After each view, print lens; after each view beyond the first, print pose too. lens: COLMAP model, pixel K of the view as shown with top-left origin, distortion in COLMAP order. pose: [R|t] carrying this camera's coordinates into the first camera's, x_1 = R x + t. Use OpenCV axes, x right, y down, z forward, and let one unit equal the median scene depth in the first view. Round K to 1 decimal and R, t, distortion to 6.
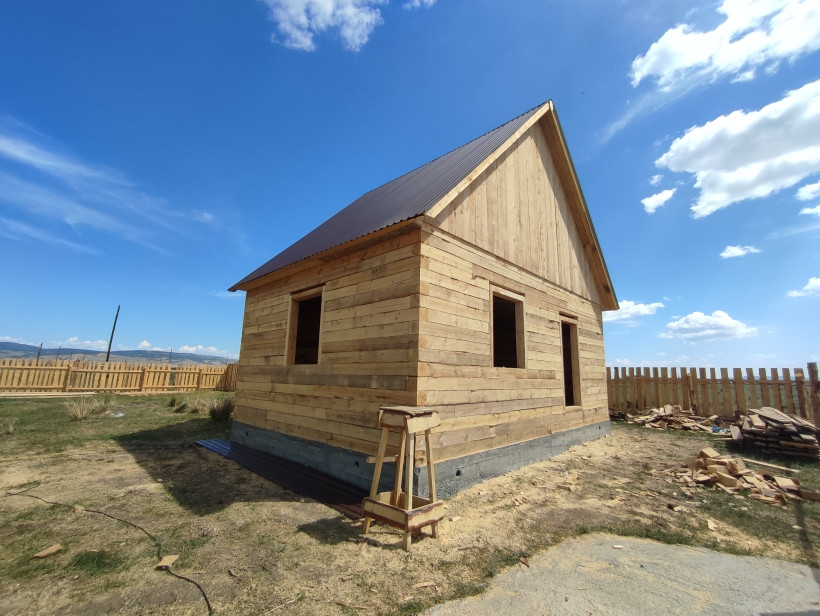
lens RADIAL K [[366.5, 0, 410.0], [0, 366.5, 308.0], [0, 0, 1]] dist [-0.000080, 0.004420]
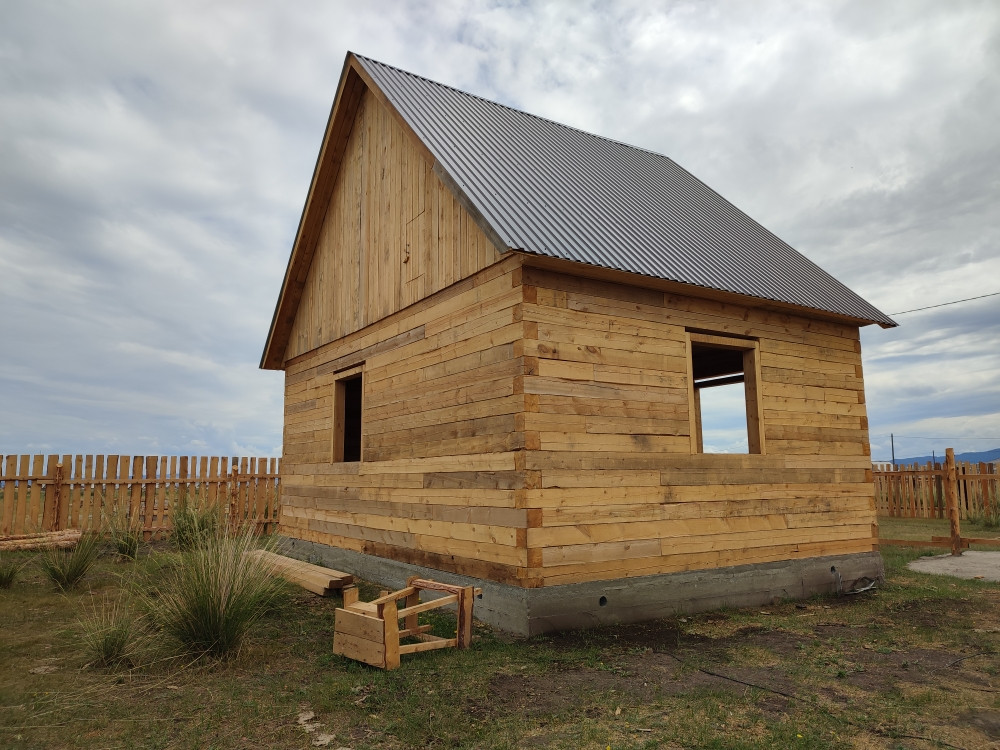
lens RADIAL K [[681.9, 0, 427.7], [0, 681.9, 373.7], [0, 0, 1]] dist [0.001433, 0.000222]
pose [[0.274257, 0.124051, 0.953622, -1.750658], [-0.166579, 0.982783, -0.079937, 0.220758], [-0.947119, -0.136930, 0.290199, 1.297307]]
